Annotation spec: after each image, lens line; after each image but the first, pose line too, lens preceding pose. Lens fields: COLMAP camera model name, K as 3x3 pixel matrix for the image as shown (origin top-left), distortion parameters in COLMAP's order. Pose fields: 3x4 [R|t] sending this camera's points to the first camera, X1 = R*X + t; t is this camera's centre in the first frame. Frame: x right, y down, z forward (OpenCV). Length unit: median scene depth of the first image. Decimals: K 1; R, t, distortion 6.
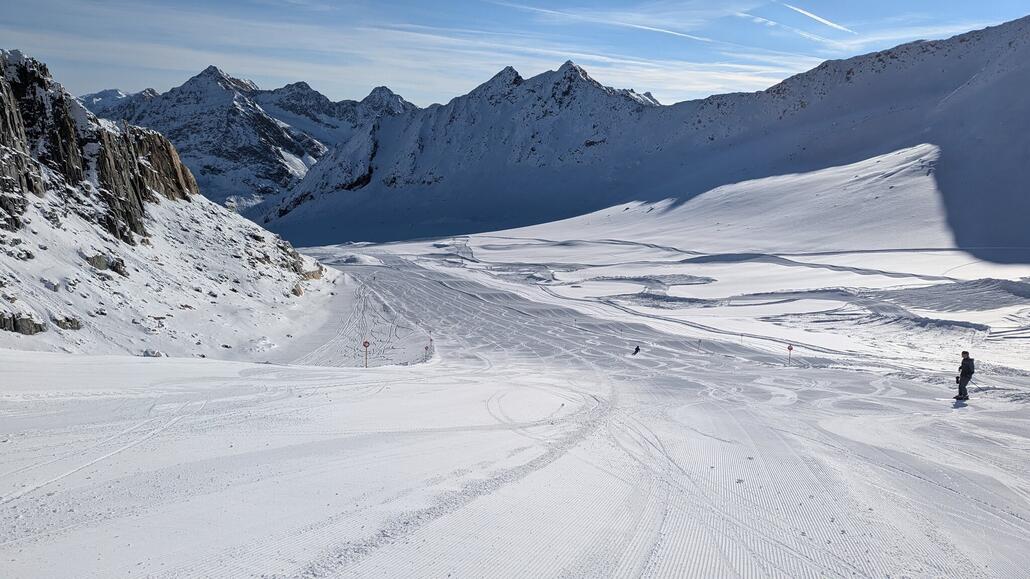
lens RADIAL K [[730.8, 0, 515.0], [0, 730.8, 289.5], [0, 0, 1]] dist [0.027712, -0.003455]
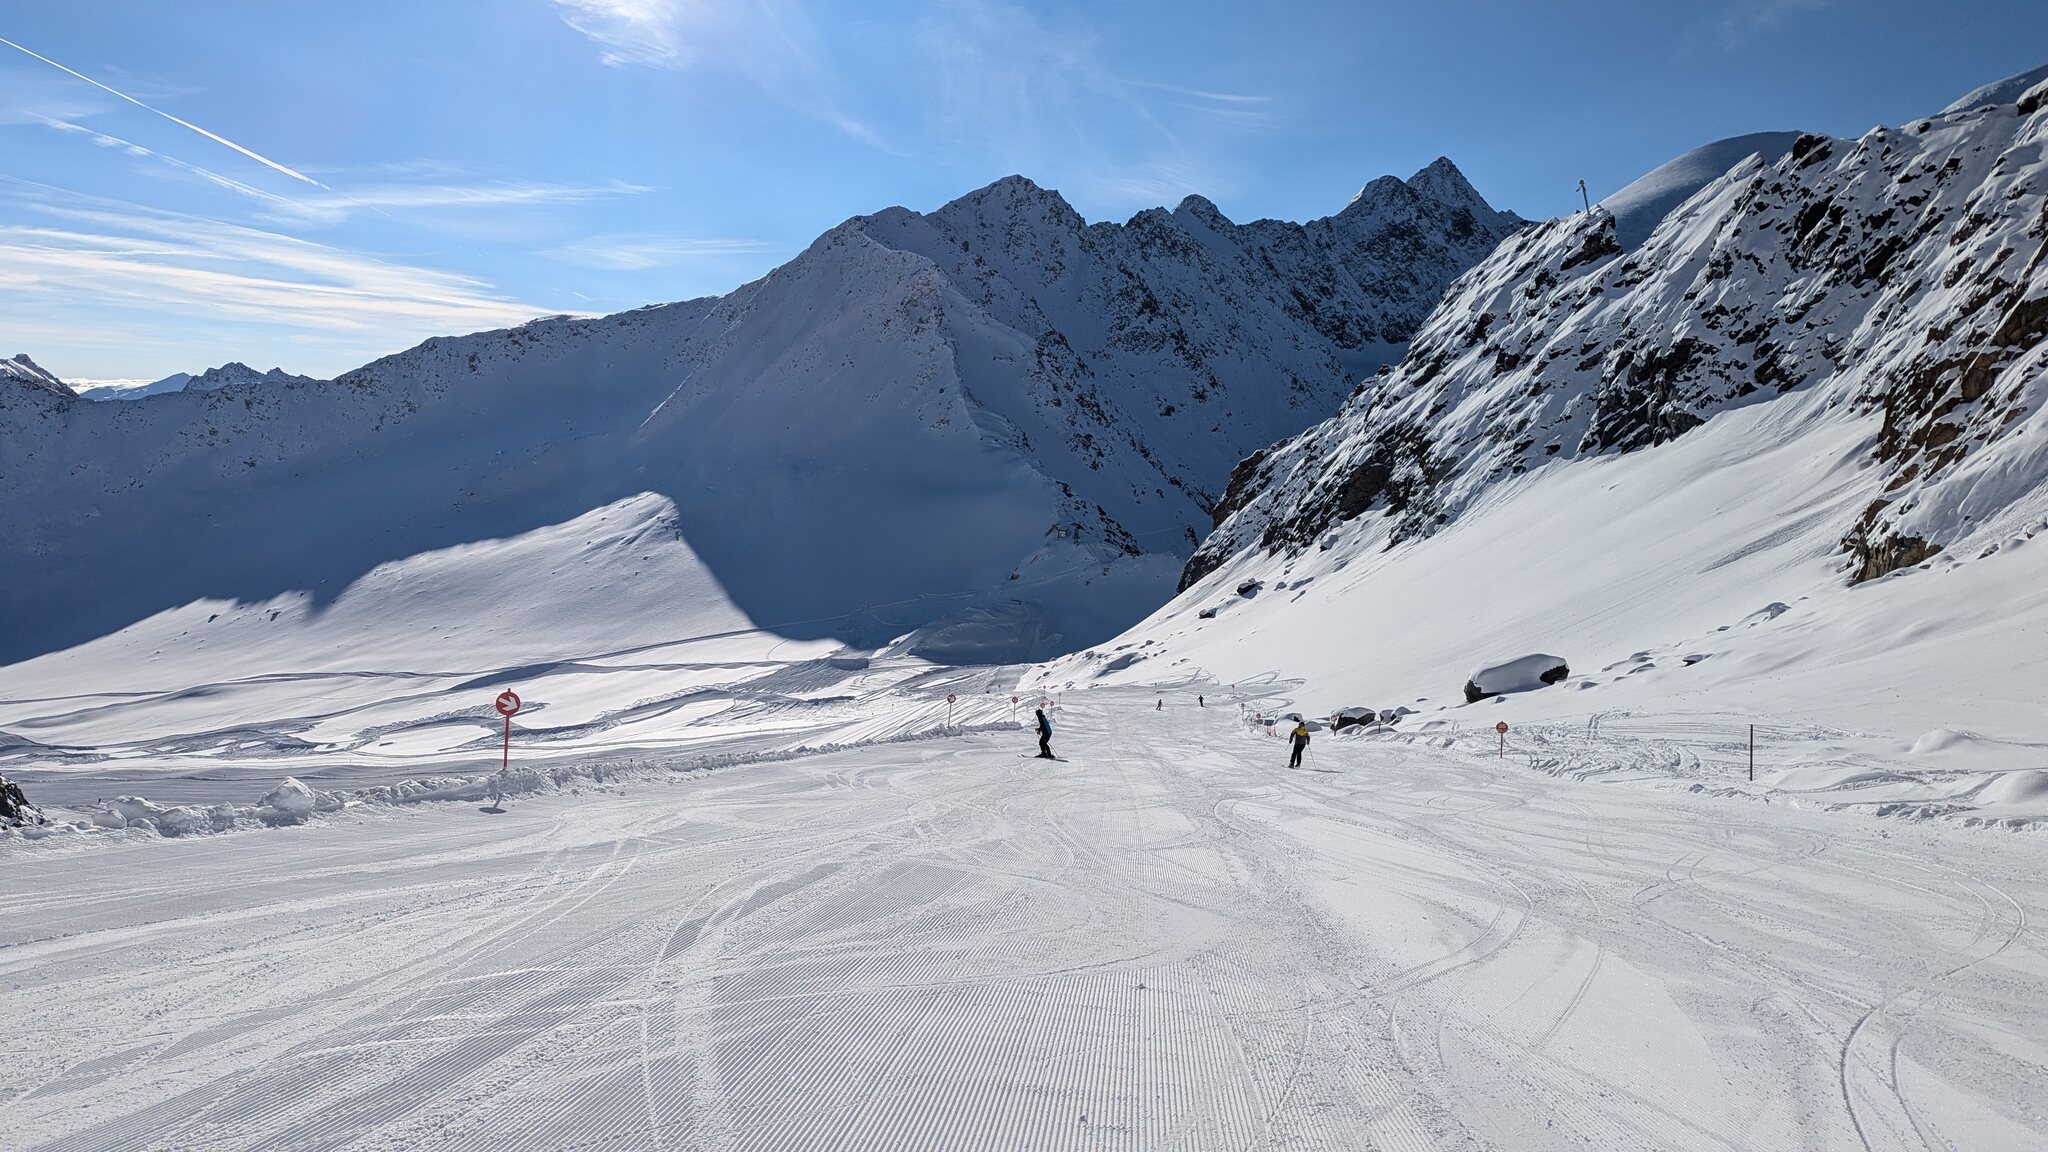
lens RADIAL K [[1453.0, 0, 1024.0], [0, 1453.0, 576.0], [0, 0, 1]] dist [0.027712, -0.003455]
pose [[0.661324, -0.121158, 0.740250, -0.313939], [0.175699, 0.984435, 0.004159, -0.033823], [-0.729232, 0.127311, 0.672318, -0.315553]]
